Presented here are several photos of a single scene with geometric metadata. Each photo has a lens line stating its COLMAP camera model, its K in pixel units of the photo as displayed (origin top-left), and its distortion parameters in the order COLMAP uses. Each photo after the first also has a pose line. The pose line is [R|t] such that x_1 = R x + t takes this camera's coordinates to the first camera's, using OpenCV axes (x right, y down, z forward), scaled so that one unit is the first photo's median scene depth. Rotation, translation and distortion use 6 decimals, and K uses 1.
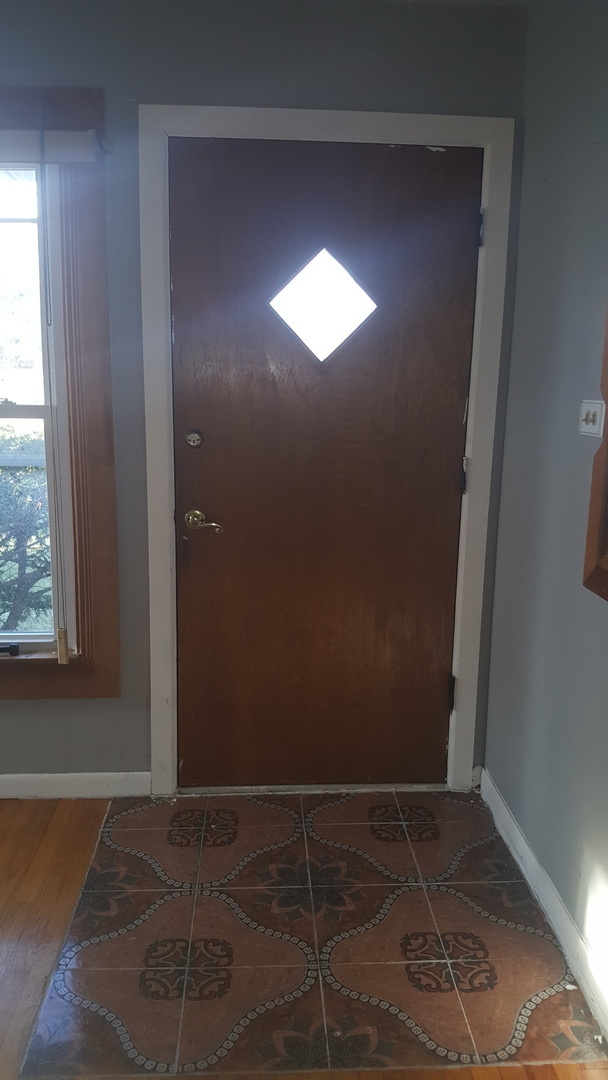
lens RADIAL K [[842.0, 0, 304.0], [0, 842.0, 540.0], [0, 0, 1]] dist [0.103766, -0.172842]
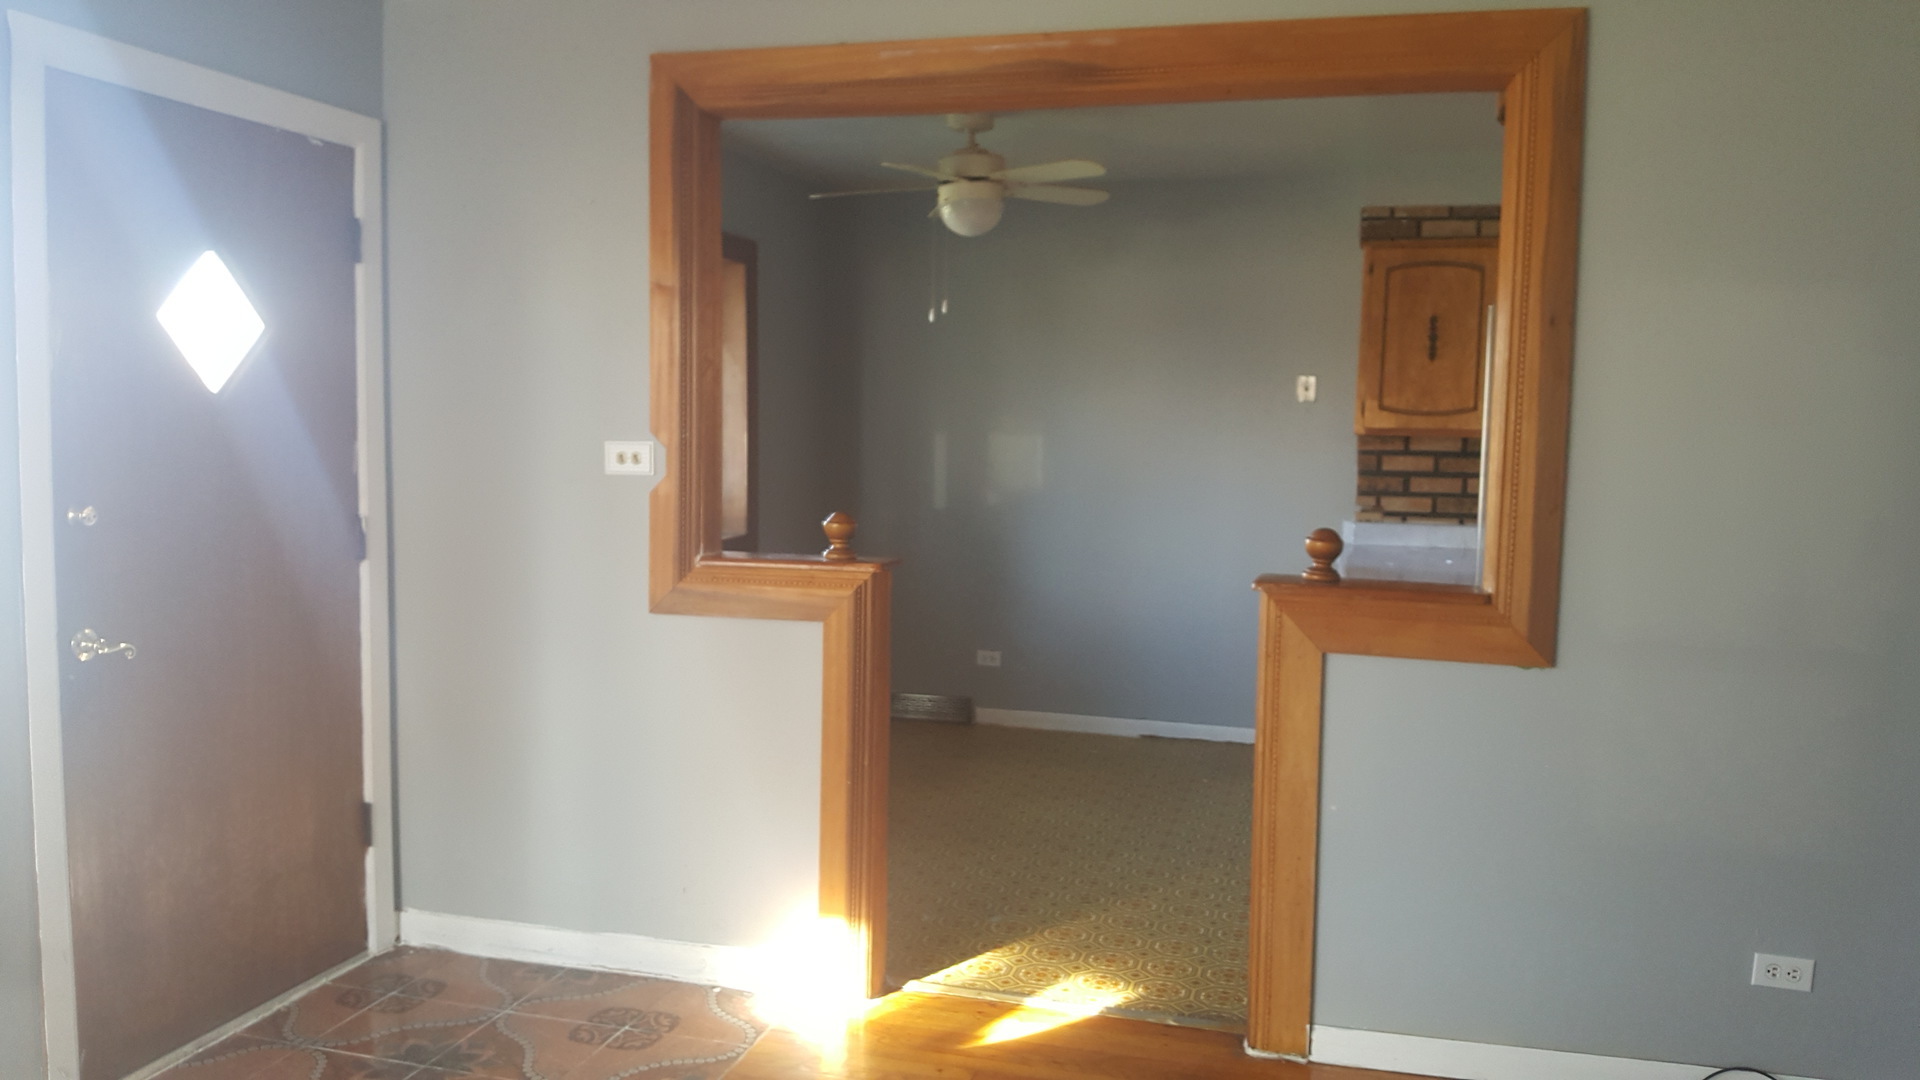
lens RADIAL K [[1497.0, 0, 958.9], [0, 1497.0, 561.2], [0, 0, 1]] dist [0.103766, -0.172842]
pose [[0.332665, -0.105134, 0.937166, -0.966411], [0.180616, 0.982473, 0.046103, -0.020182], [-0.925587, 0.153930, 0.345823, -0.000768]]
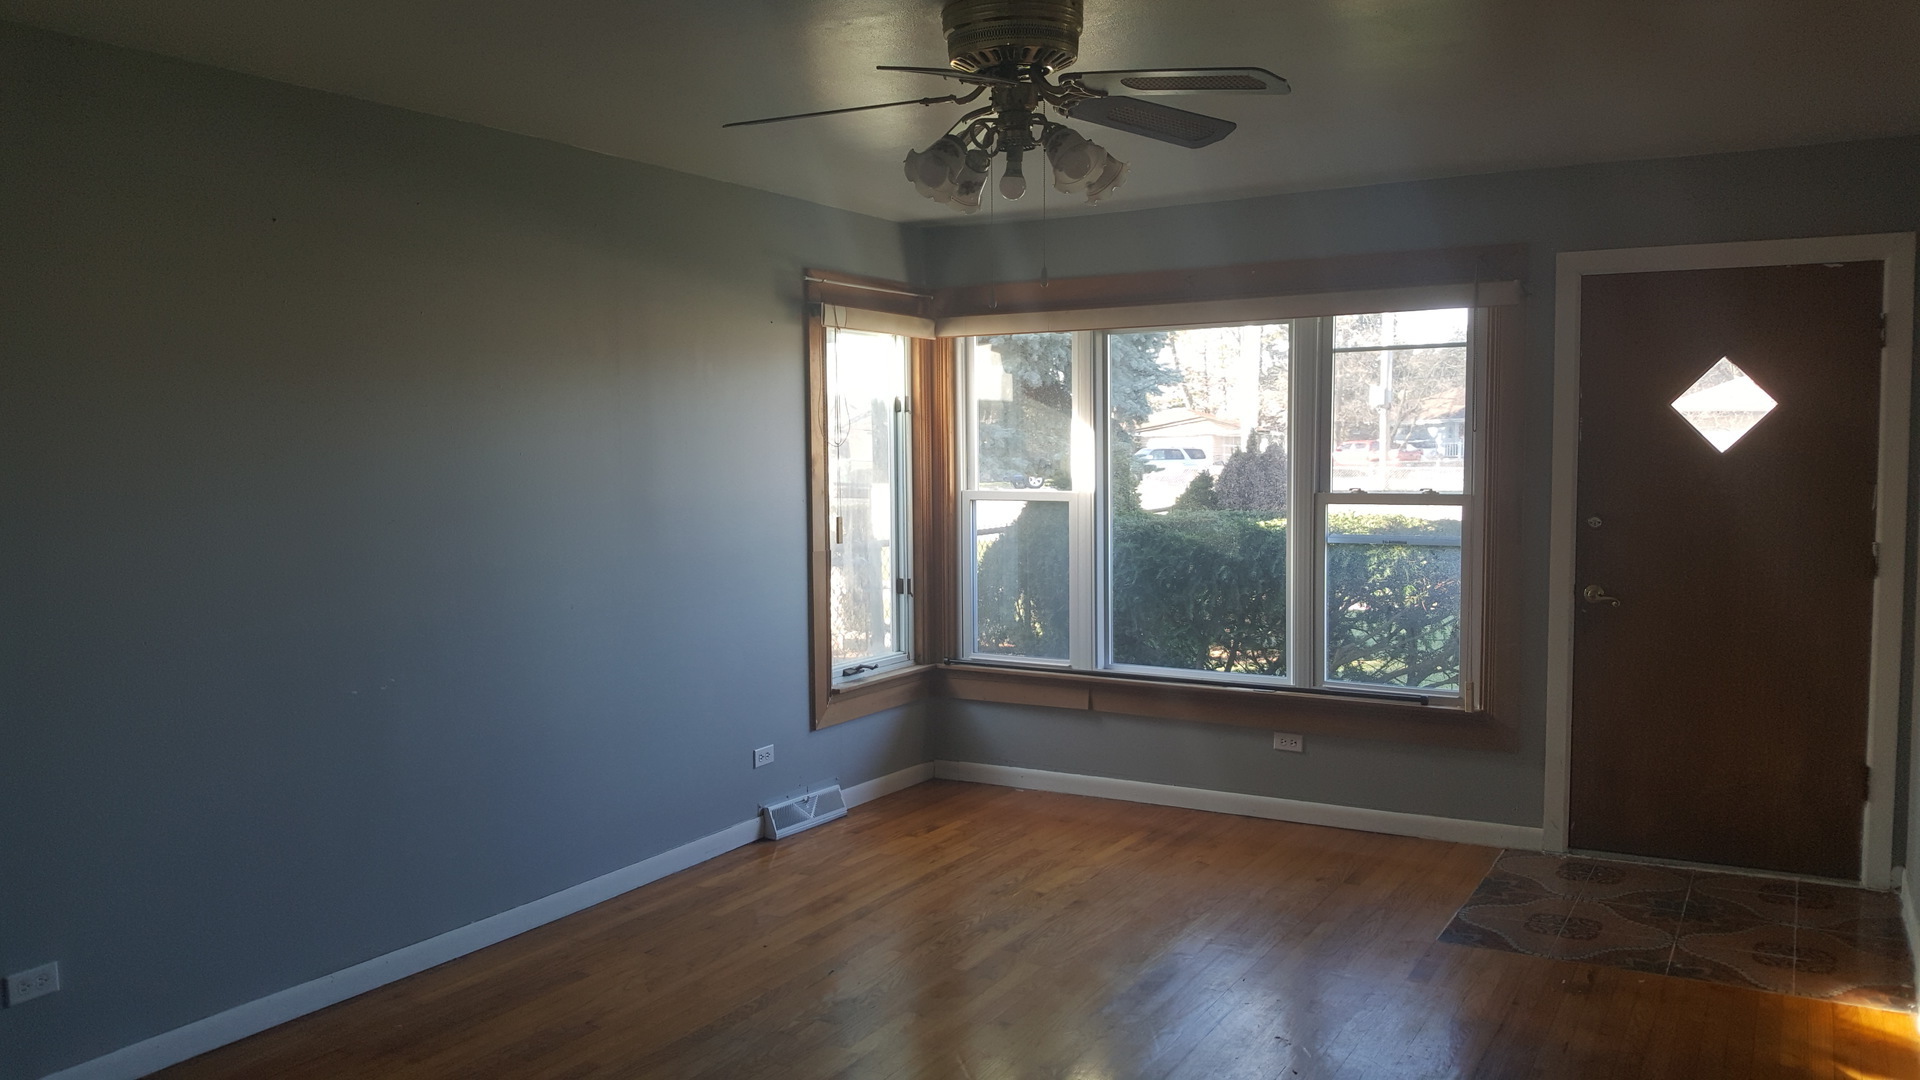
lens RADIAL K [[1507.5, 0, 960.0], [0, 1507.5, 540.0], [0, 0, 1]] dist [-0.001605, -0.055495]
pose [[0.839884, 0.013837, -0.542590, 0.244730], [-0.087666, 0.990008, -0.110452, 0.197622], [0.535639, 0.140333, 0.832705, -1.107981]]
